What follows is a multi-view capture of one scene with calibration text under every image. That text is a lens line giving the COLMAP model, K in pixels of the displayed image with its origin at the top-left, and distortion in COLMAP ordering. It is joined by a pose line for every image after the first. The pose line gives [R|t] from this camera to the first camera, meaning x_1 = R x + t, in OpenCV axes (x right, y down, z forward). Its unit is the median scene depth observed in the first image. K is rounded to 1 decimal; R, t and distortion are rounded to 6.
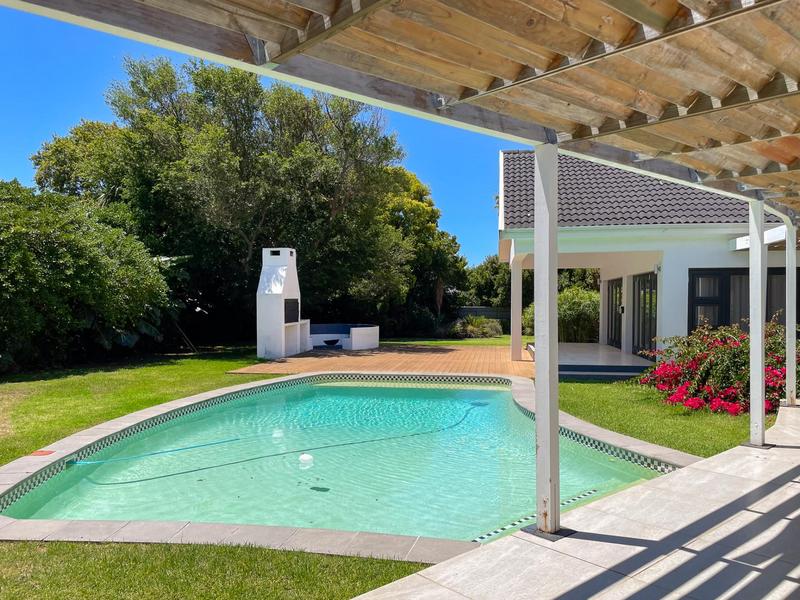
lens RADIAL K [[634.5, 0, 401.4], [0, 634.5, 300.8], [0, 0, 1]] dist [0.016679, 0.004483]
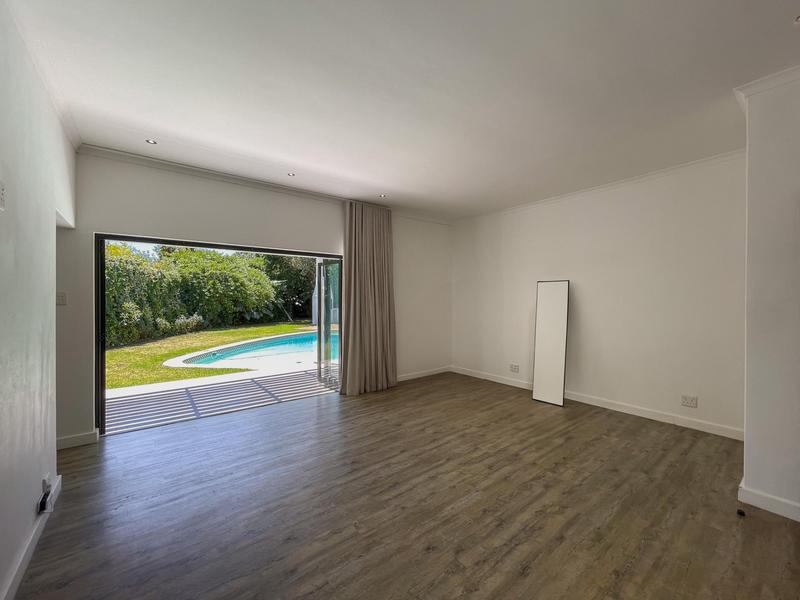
lens RADIAL K [[325.4, 0, 397.6], [0, 325.4, 298.5], [0, 0, 1]] dist [0.001181, -0.000079]
pose [[0.997259, 0.001825, -0.073970, 0.208437], [-0.002134, 0.999989, -0.004112, -0.000472], [0.073962, 0.004258, 0.997252, -0.209749]]
